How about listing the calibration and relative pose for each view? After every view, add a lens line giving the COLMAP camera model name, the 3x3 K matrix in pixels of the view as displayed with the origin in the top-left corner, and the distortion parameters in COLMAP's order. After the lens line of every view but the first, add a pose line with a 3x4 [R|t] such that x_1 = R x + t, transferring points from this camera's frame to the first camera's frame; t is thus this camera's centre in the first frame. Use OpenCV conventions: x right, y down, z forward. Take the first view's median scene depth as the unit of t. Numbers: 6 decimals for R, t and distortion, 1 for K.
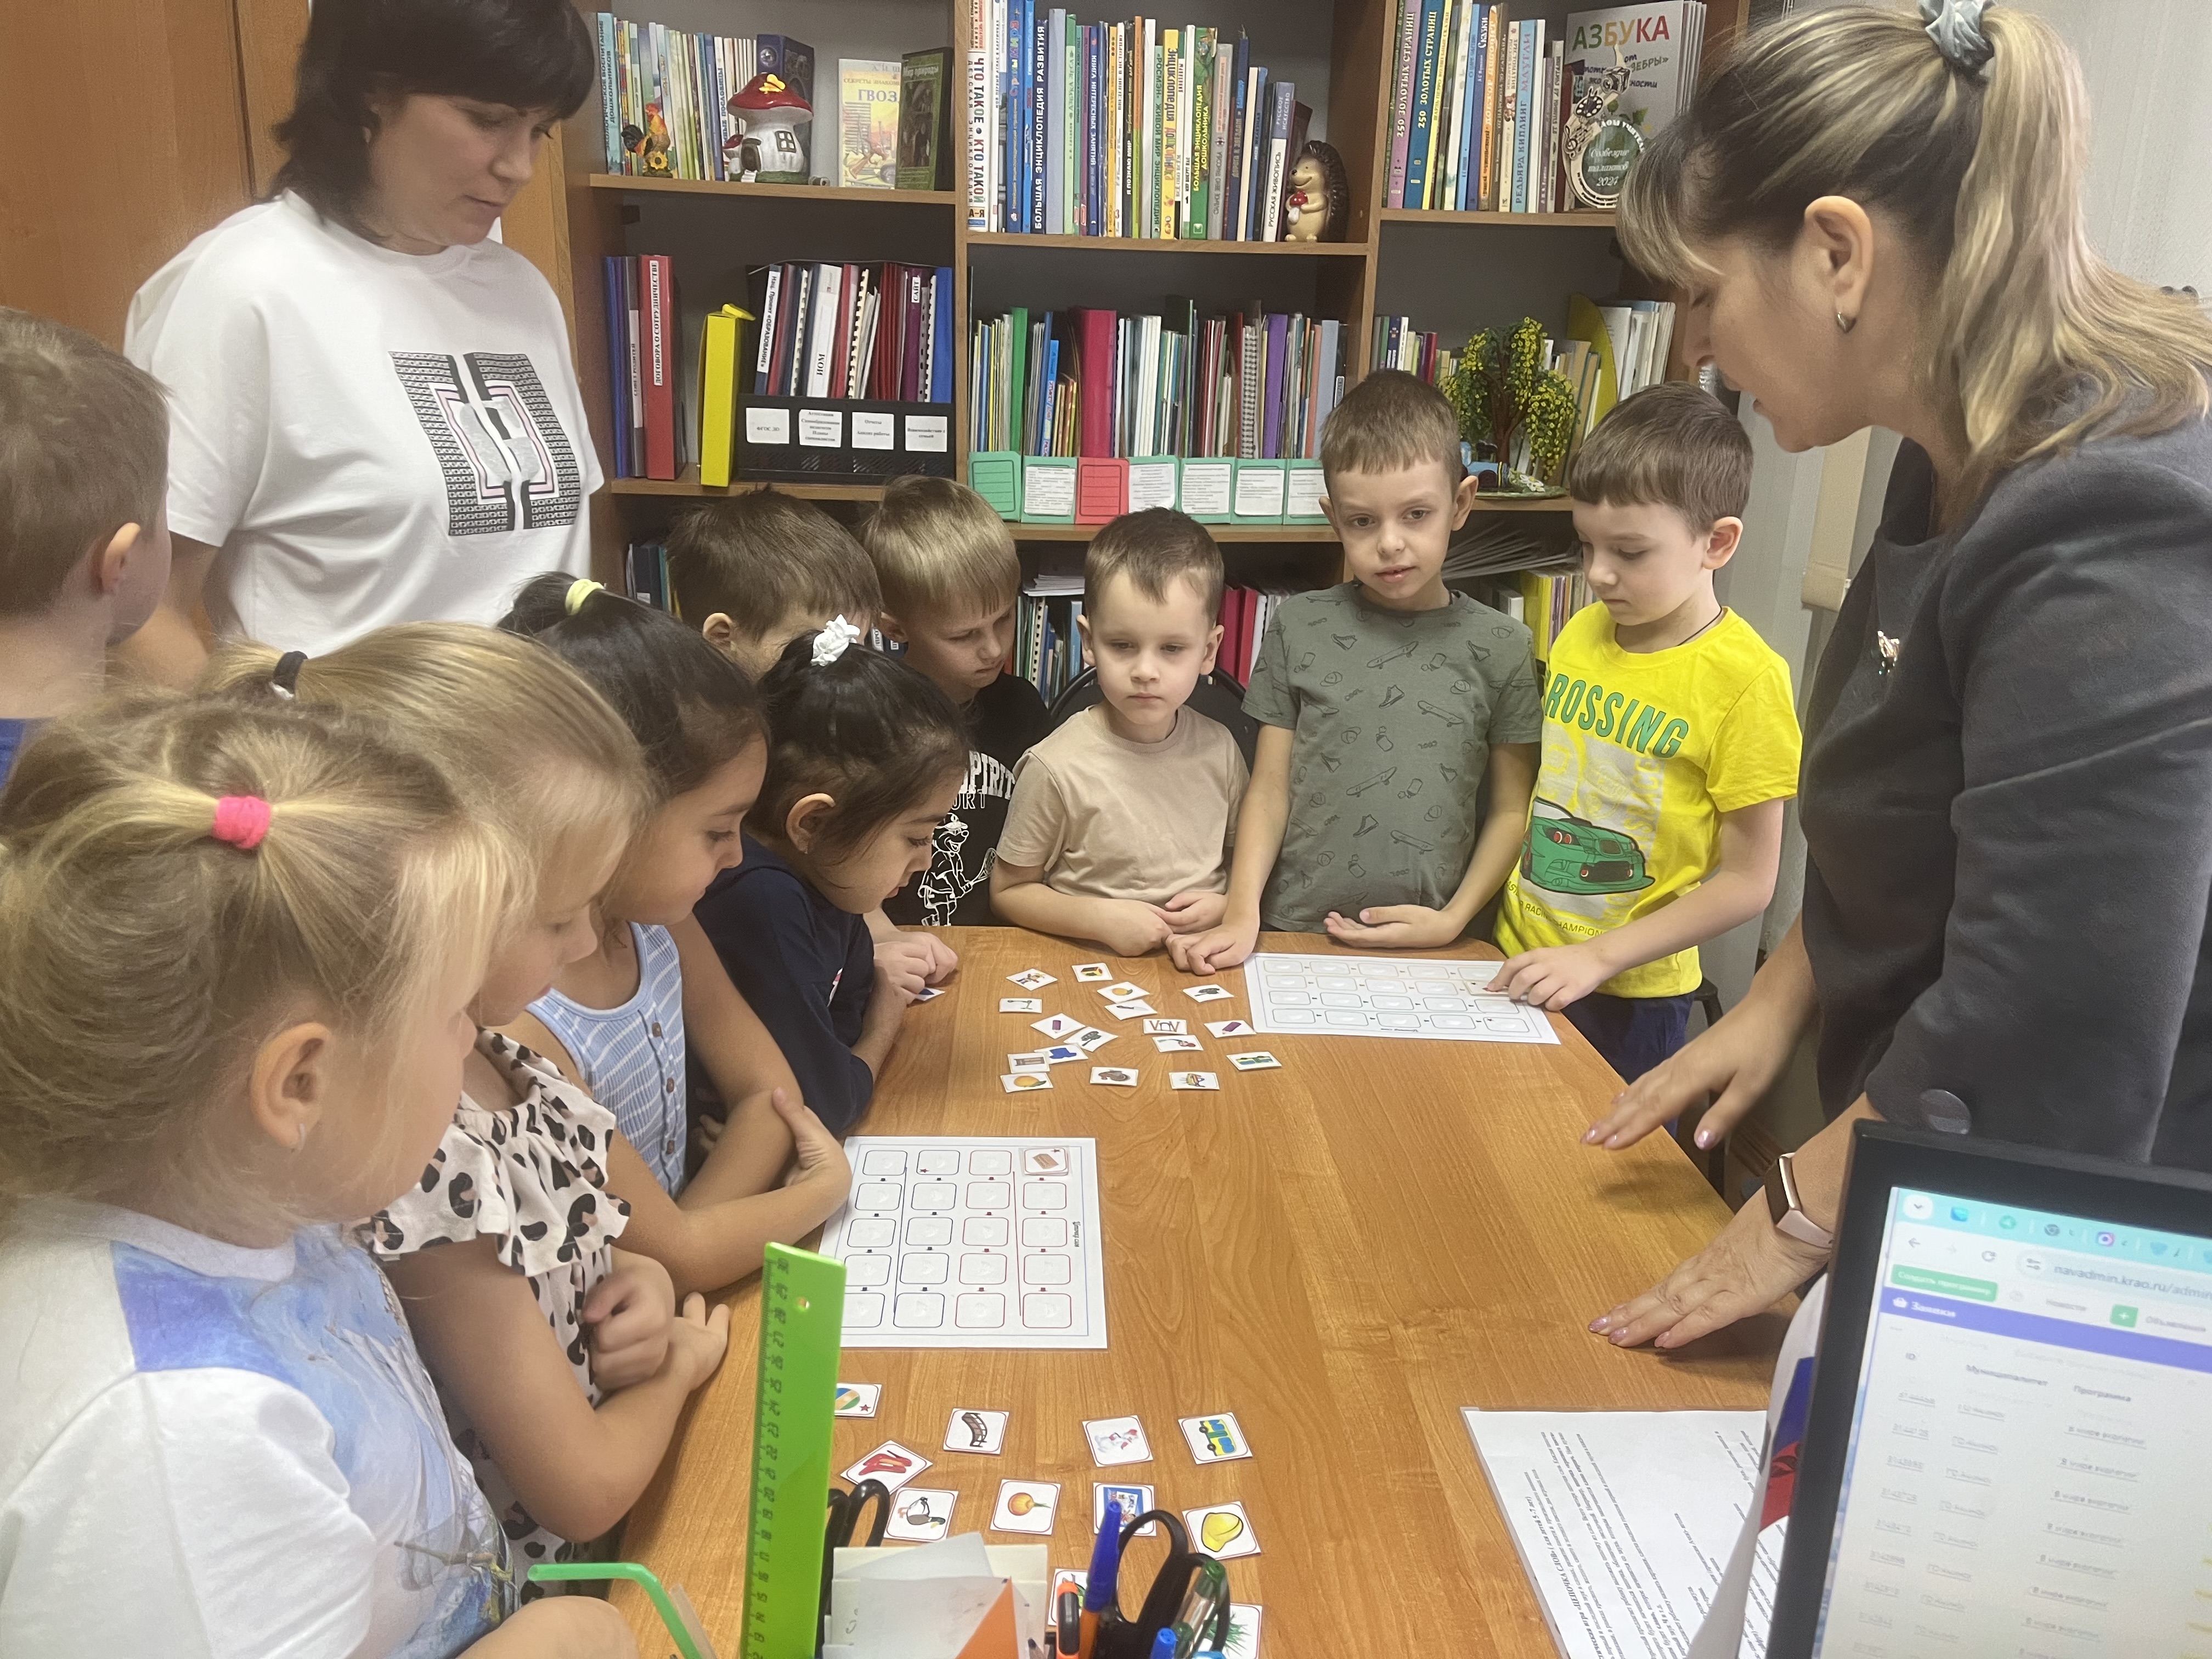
lens RADIAL K [[1668.1, 0, 1101.1], [0, 1668.1, 829.3], [0, 0, 1]] dist [0.046552, -0.066477]
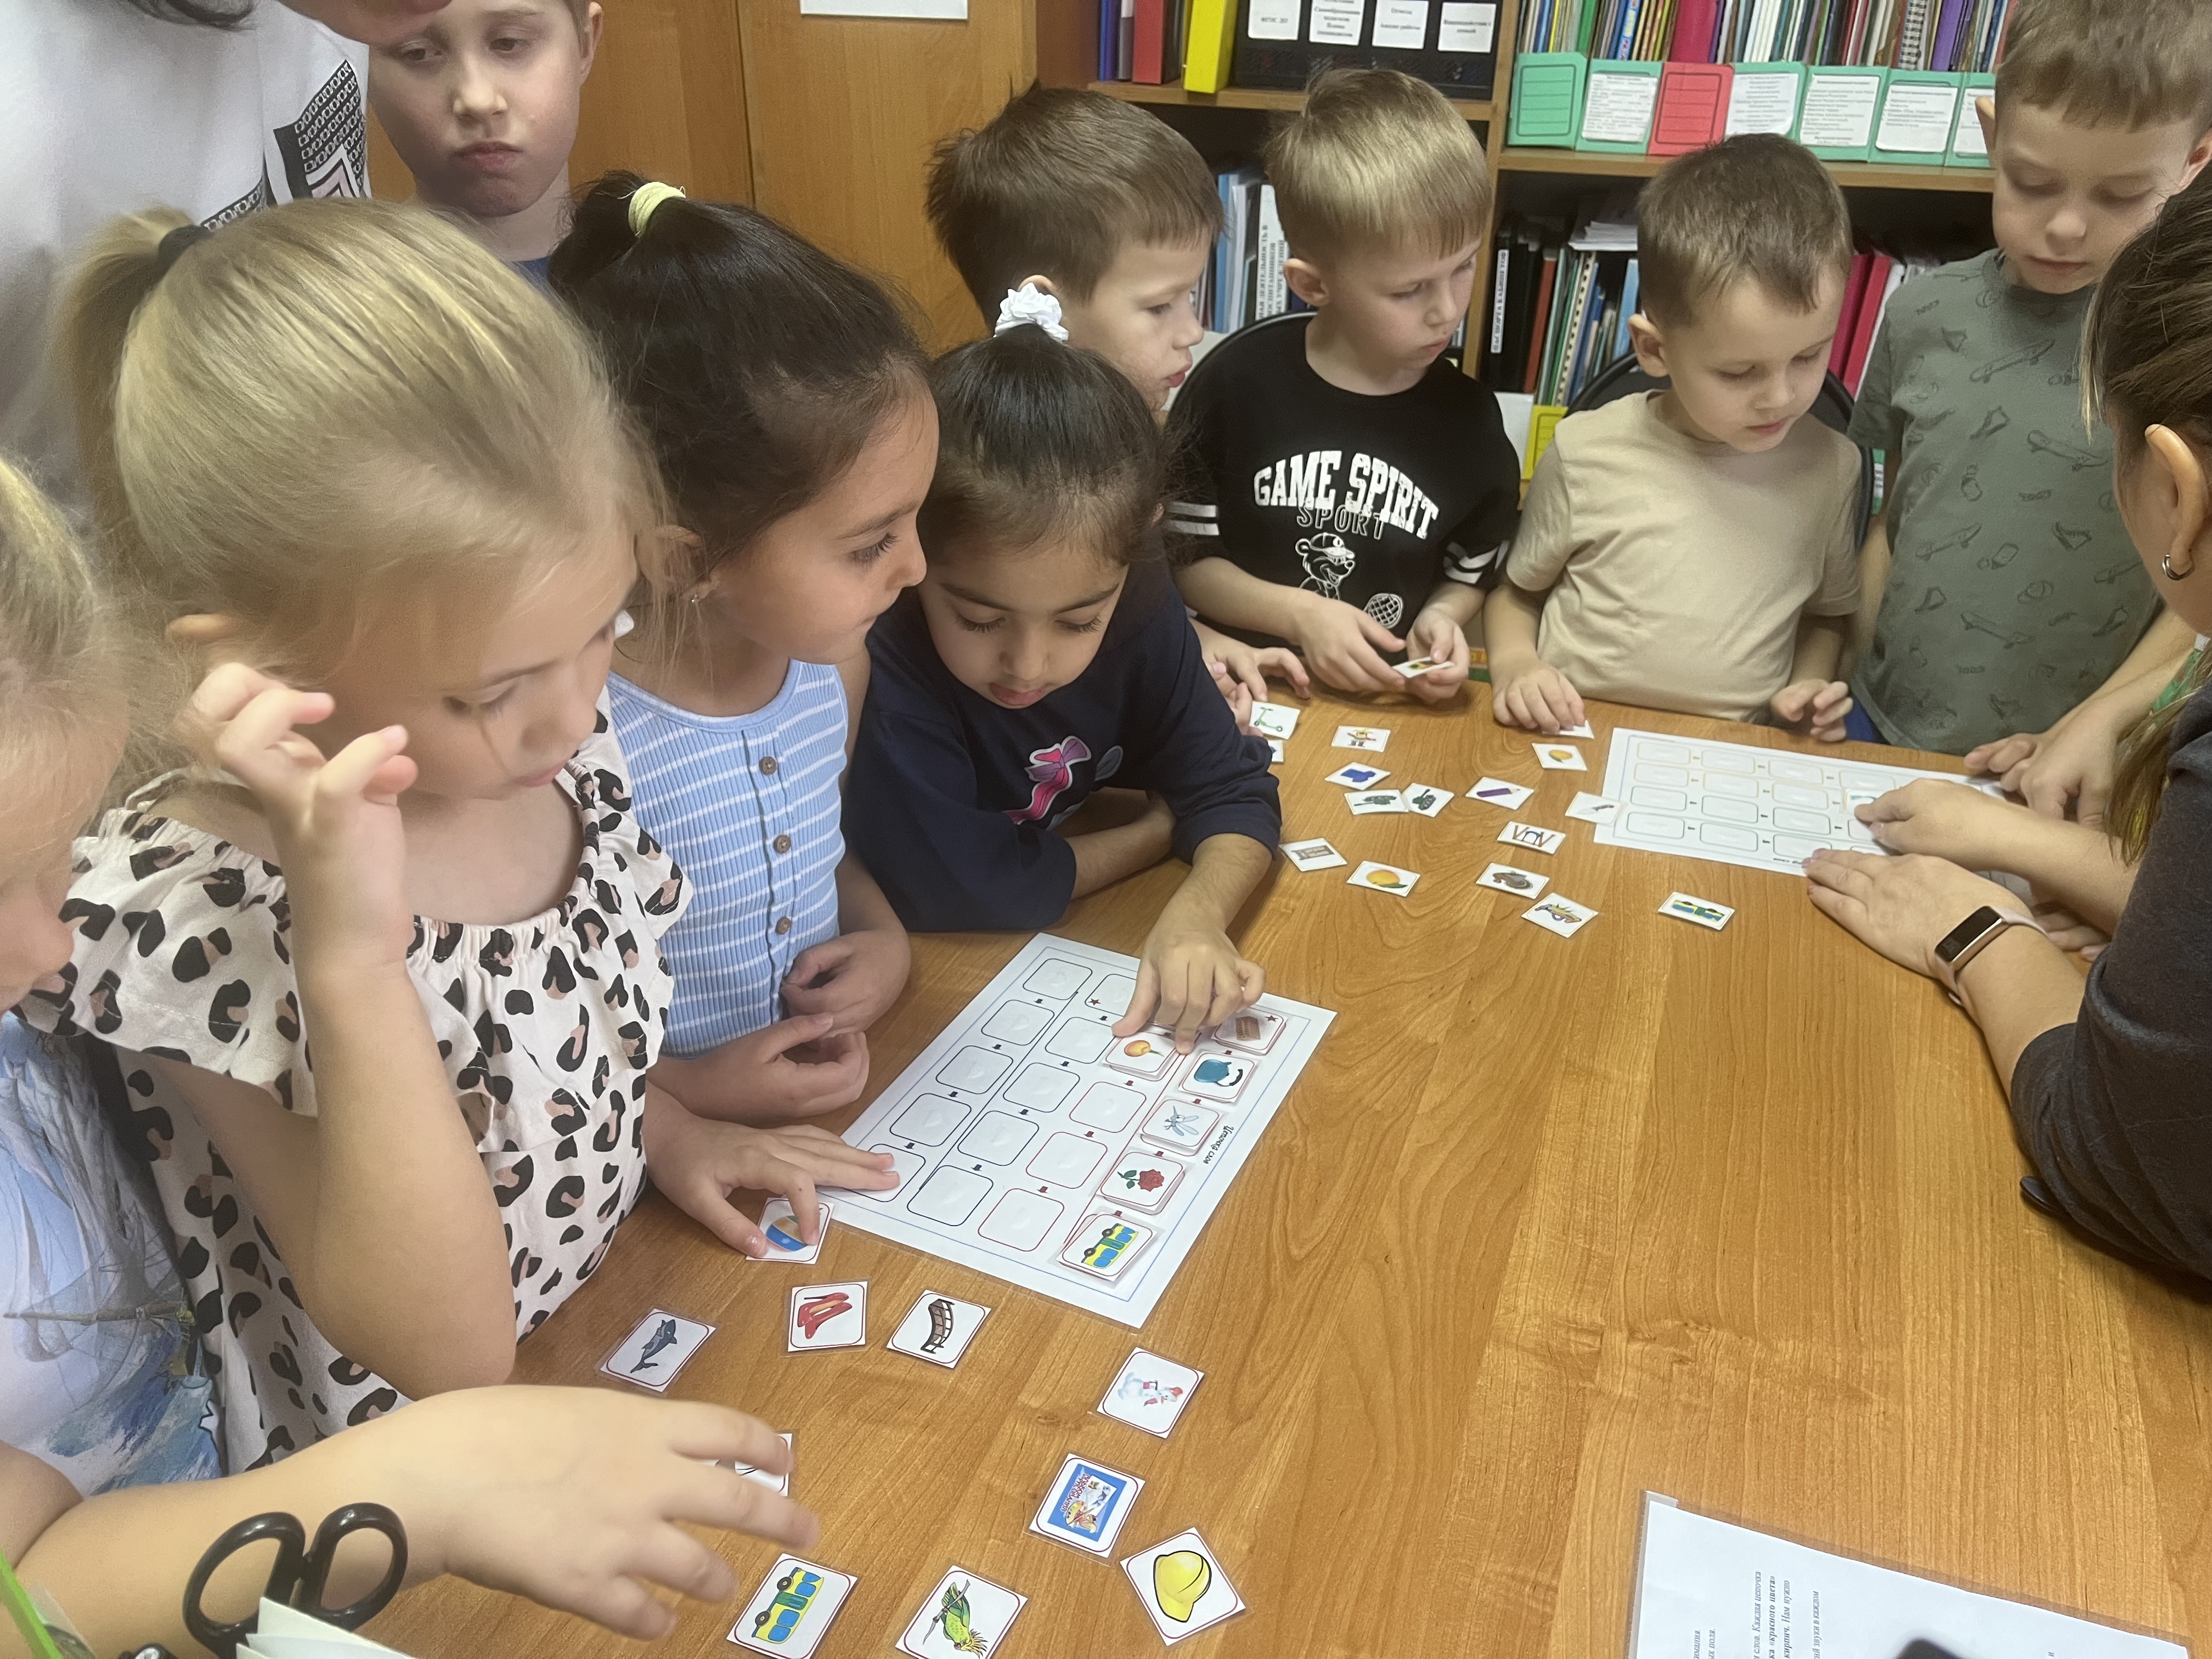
lens RADIAL K [[1668.1, 0, 1103.6], [0, 1668.1, 835.8], [0, 0, 1]] dist [0.046552, -0.066477]
pose [[0.917393, 0.177516, -0.356199, 0.087920], [-0.105623, 0.971516, 0.212134, -0.014196], [0.383710, -0.156987, 0.910012, 0.143448]]
